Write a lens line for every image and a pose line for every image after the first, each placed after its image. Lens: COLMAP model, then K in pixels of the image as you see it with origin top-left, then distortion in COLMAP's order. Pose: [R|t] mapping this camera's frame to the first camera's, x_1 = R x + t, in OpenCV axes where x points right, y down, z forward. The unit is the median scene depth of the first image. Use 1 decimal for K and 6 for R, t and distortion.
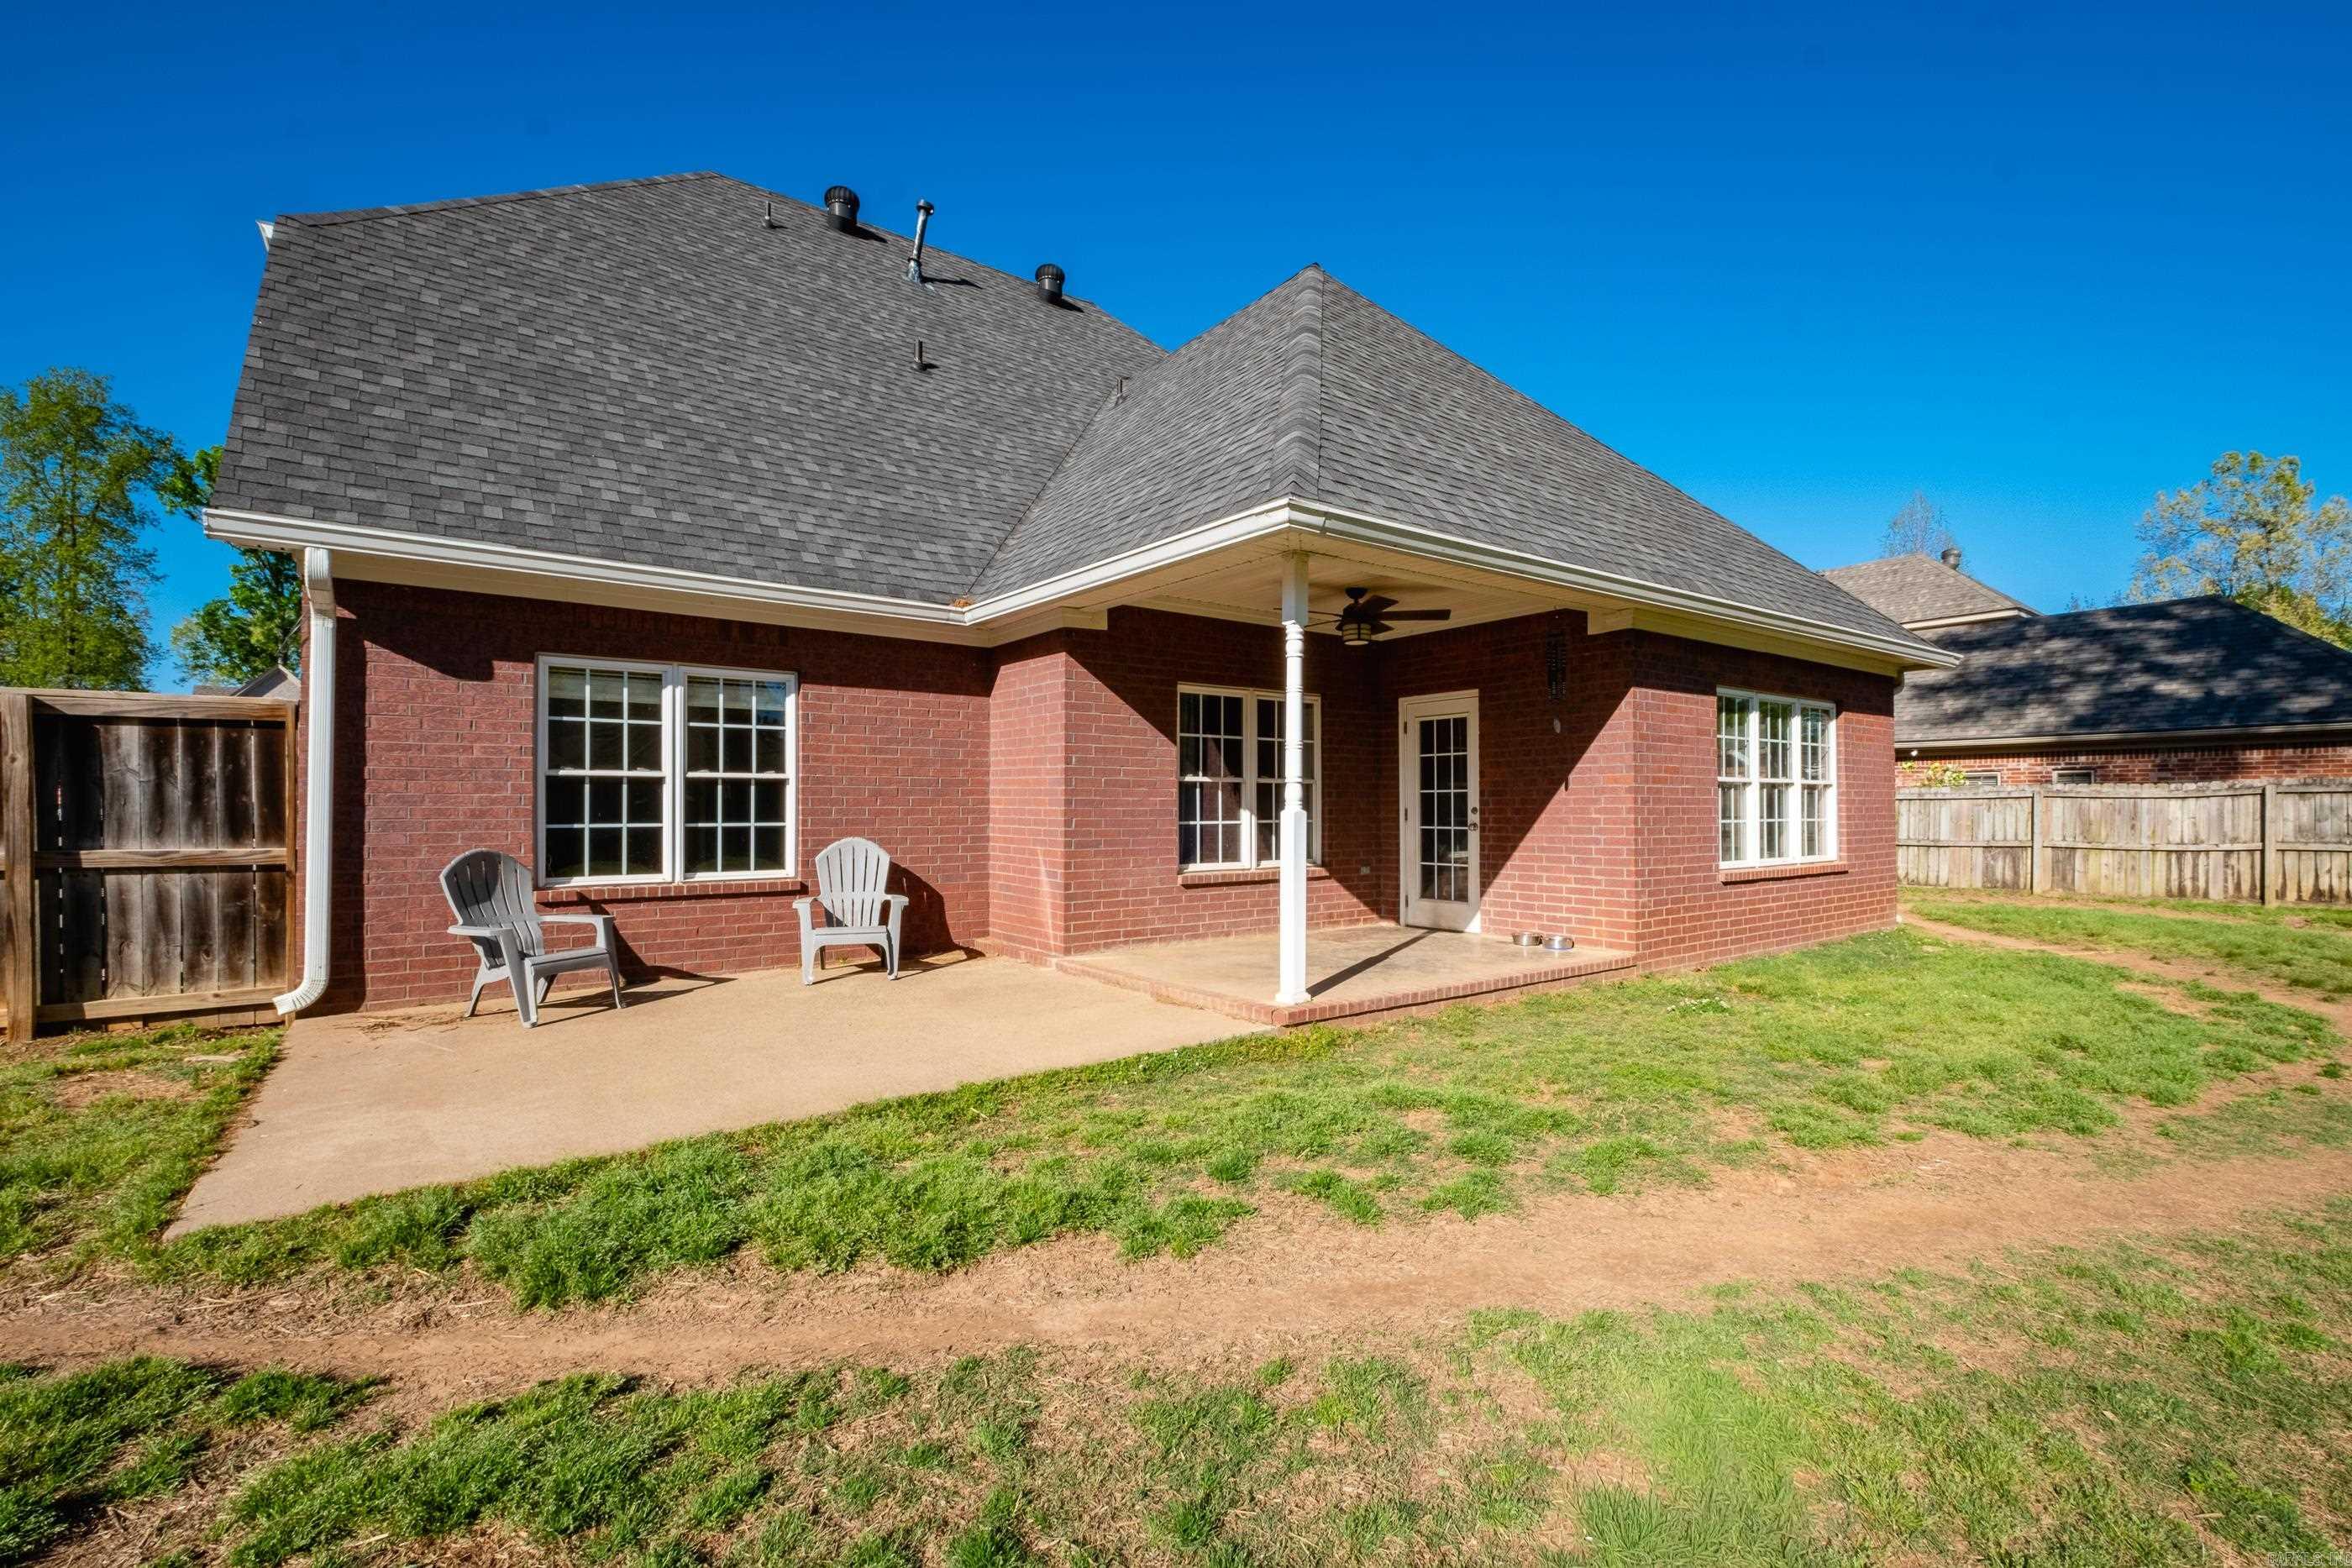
lens RADIAL K [[1032.8, 0, 1178.3], [0, 1032.8, 806.5], [0, 0, 1]] dist [0.007540, -0.003541]
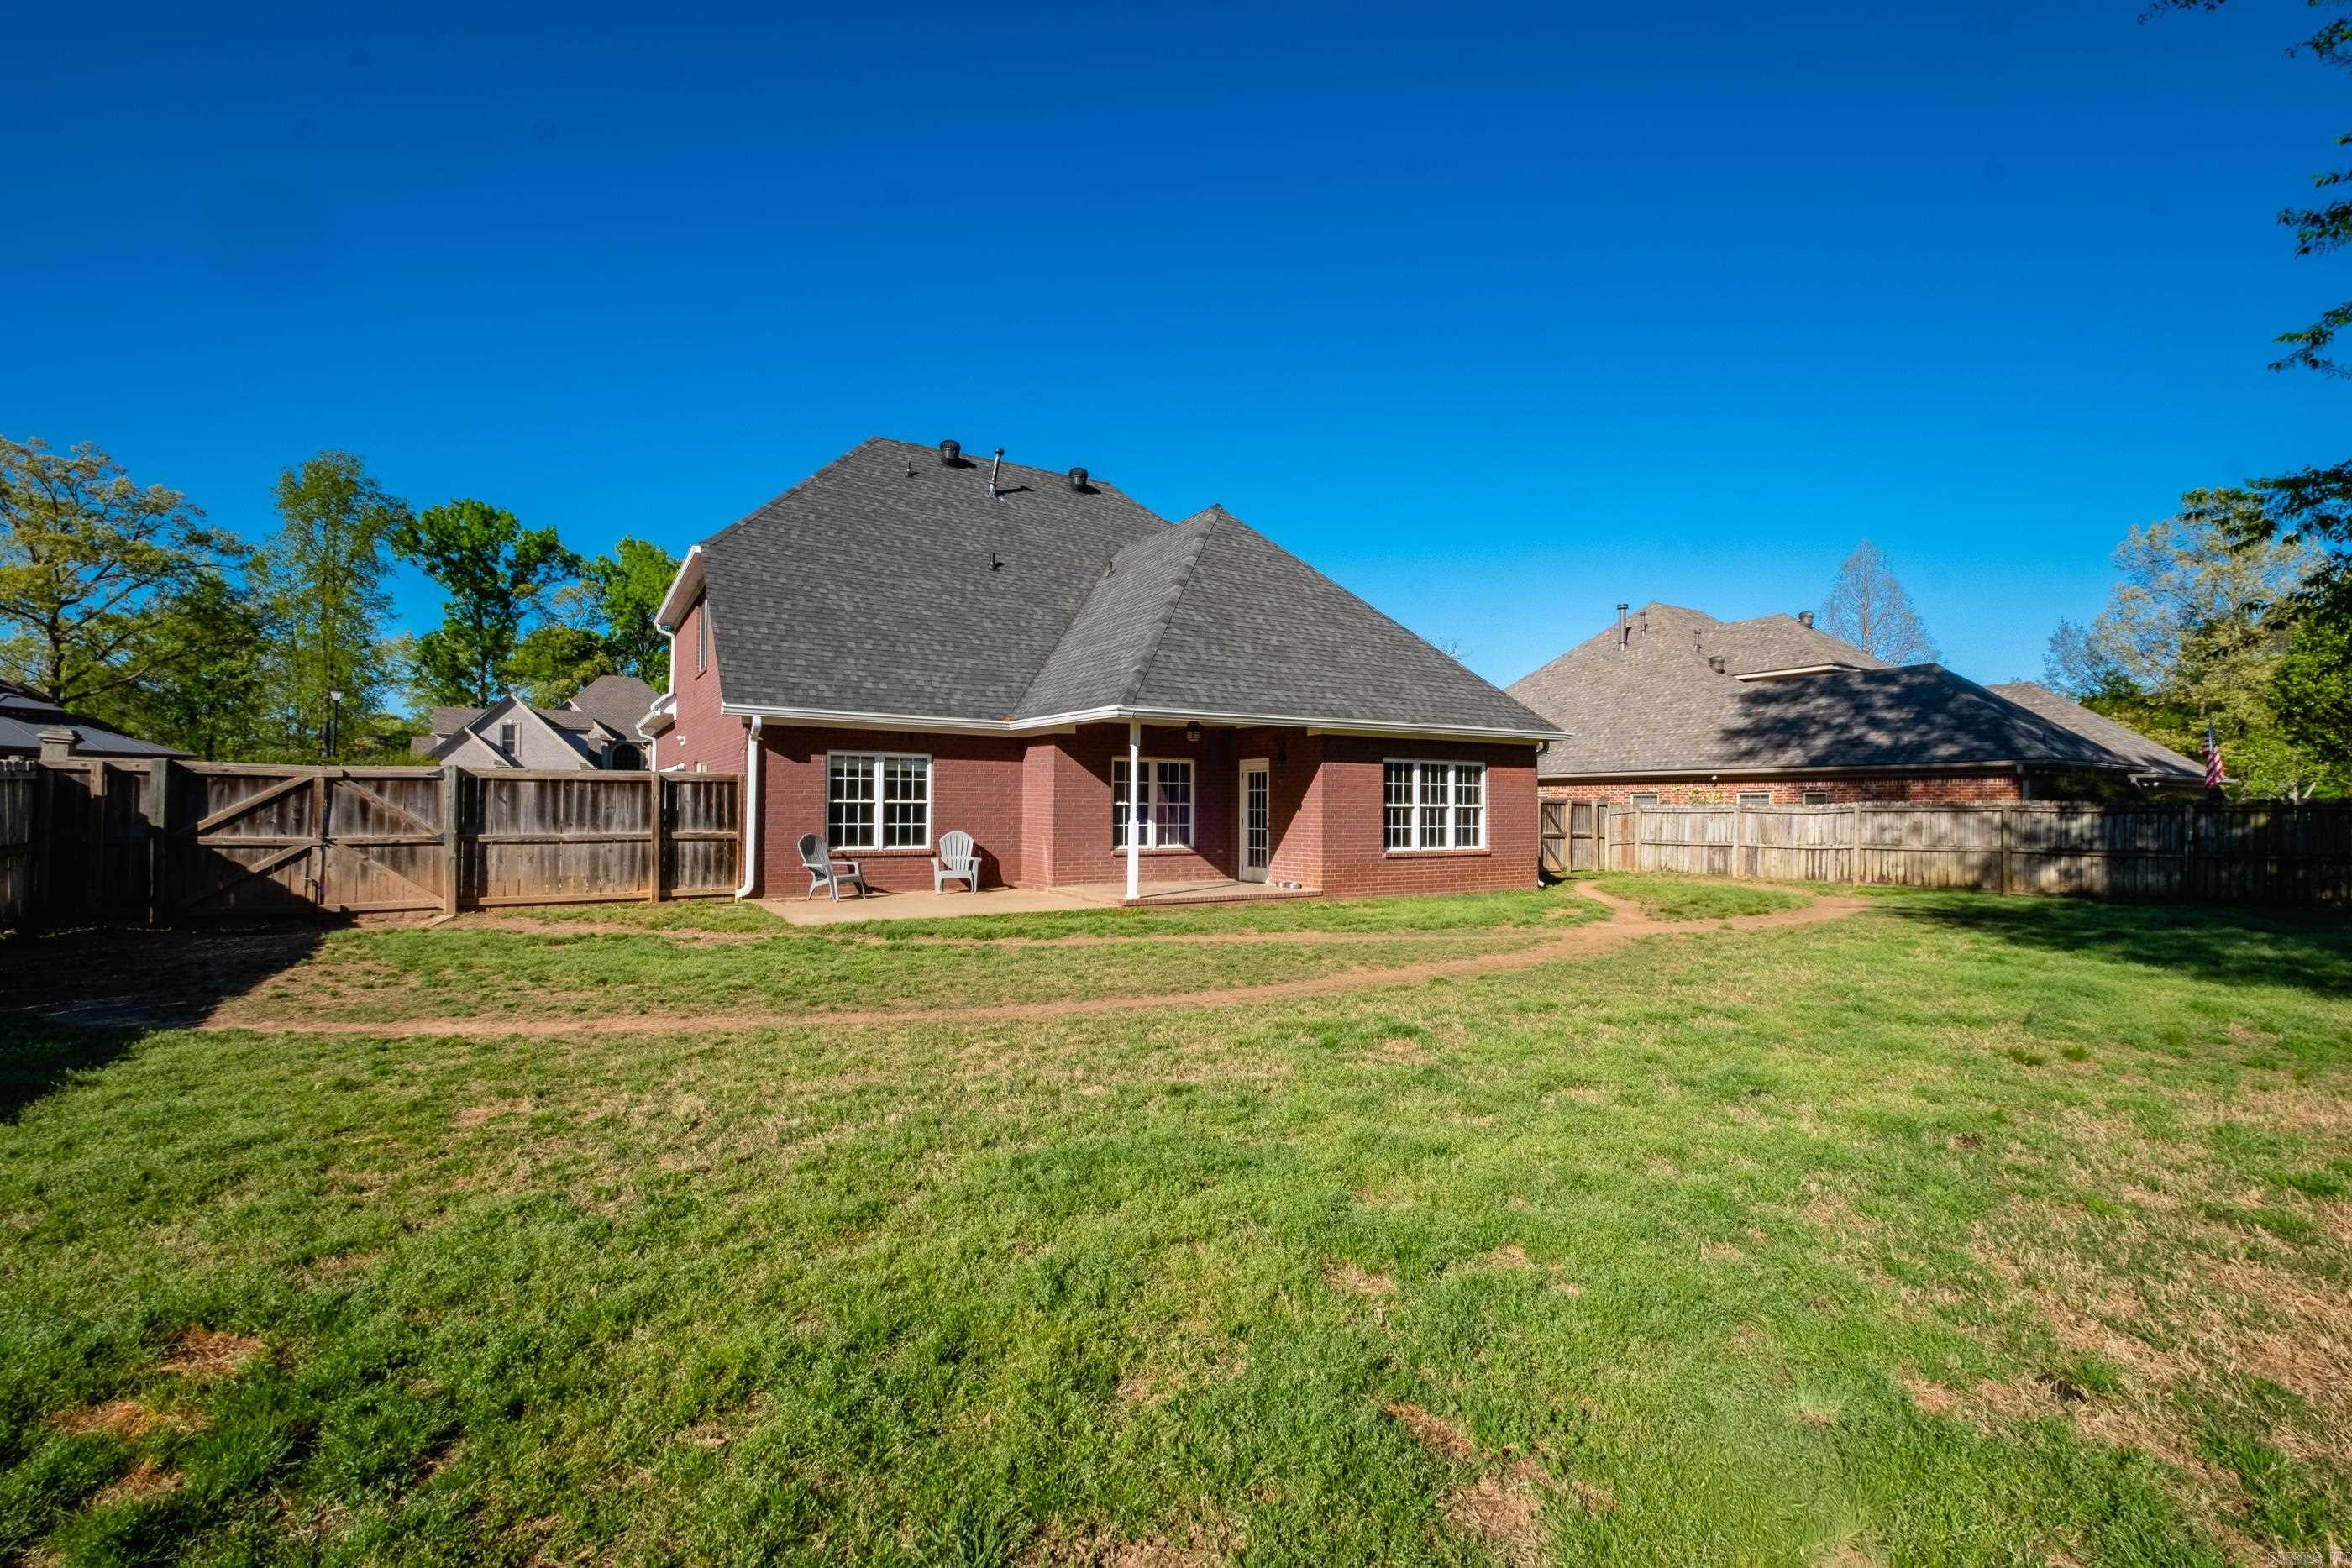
lens RADIAL K [[1032.8, 0, 1176.4], [0, 1032.8, 792.3], [0, 0, 1]] dist [0.007540, -0.003541]
pose [[0.996819, 0.004769, -0.079561, 0.284208], [-0.006437, 0.999765, -0.020723, -0.007675], [0.079443, 0.021169, 0.996615, -1.012553]]
